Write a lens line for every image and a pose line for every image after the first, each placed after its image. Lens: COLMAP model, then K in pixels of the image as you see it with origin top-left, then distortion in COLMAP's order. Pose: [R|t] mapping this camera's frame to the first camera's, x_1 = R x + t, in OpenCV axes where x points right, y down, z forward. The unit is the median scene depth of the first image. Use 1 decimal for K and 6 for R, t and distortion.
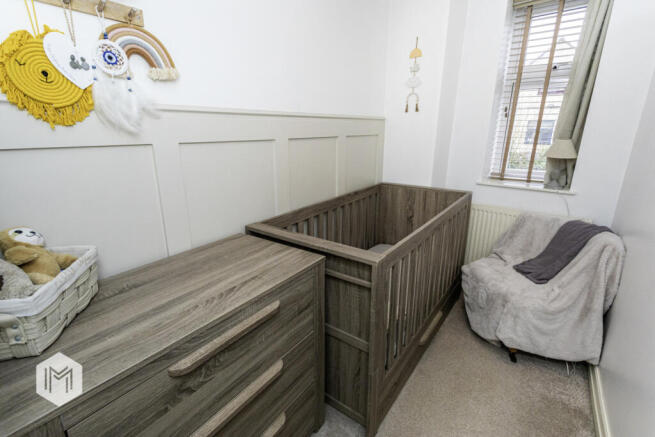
lens RADIAL K [[309.9, 0, 326.3], [0, 309.9, 217.6], [0, 0, 1]] dist [0.003227, 0.000184]
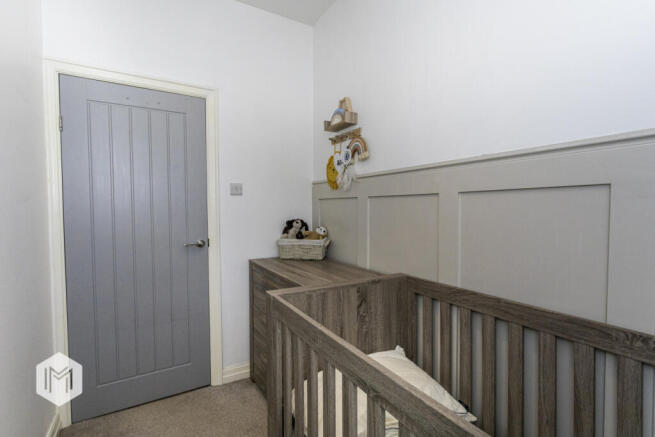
lens RADIAL K [[309.9, 0, 326.3], [0, 309.9, 217.6], [0, 0, 1]] dist [0.003227, 0.000184]
pose [[-0.395441, 0.028520, -0.918049, 1.124445], [-0.253932, 0.957165, 0.139114, -0.330551], [0.882692, 0.288134, -0.371260, 1.553087]]
